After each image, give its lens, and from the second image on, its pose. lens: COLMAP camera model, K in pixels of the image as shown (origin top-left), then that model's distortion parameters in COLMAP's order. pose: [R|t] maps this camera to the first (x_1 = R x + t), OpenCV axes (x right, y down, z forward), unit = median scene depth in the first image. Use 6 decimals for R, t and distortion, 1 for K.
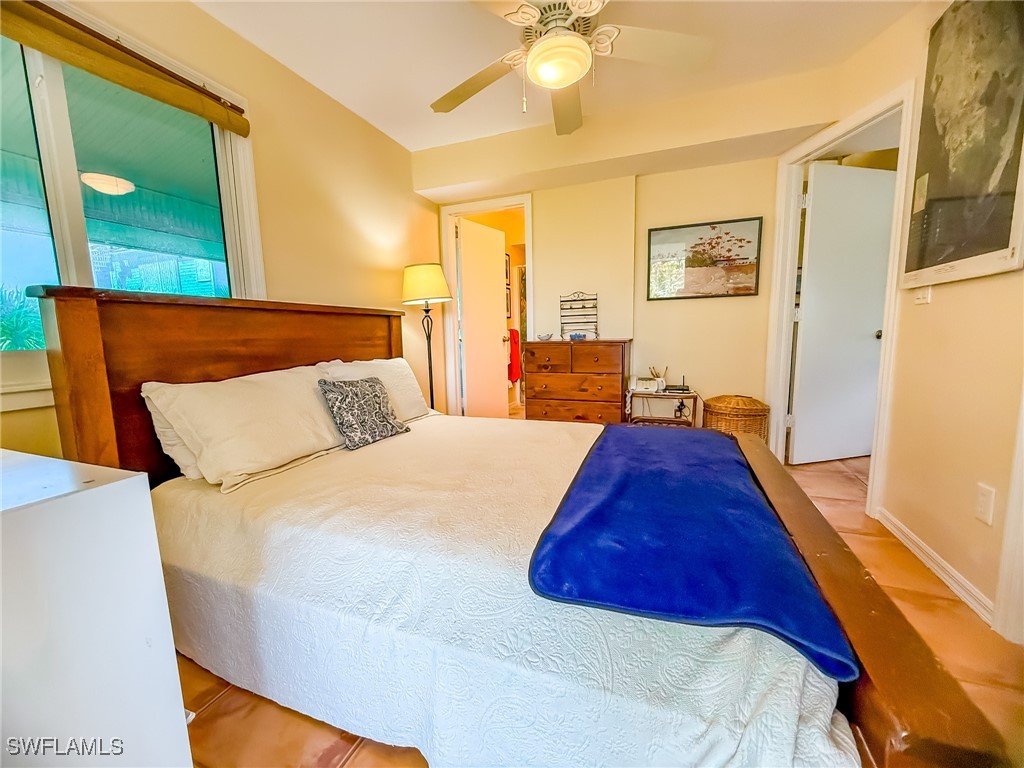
lens RADIAL K [[412.4, 0, 508.4], [0, 412.4, 385.3], [0, 0, 1]] dist [0.001024, -0.000084]
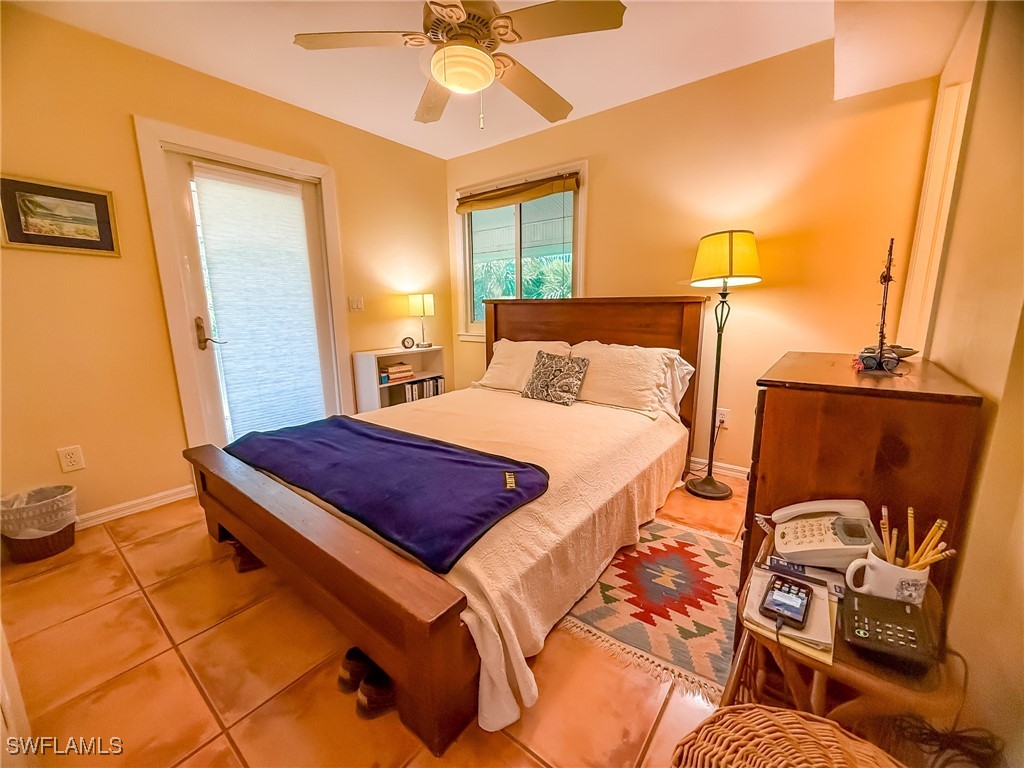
lens RADIAL K [[412.4, 0, 508.4], [0, 412.4, 385.3], [0, 0, 1]] dist [0.001024, -0.000084]
pose [[-0.287490, 0.206591, -0.935238, 0.751756], [-0.106383, 0.963531, 0.245542, -0.181913], [0.951857, 0.170084, -0.255028, 0.933501]]
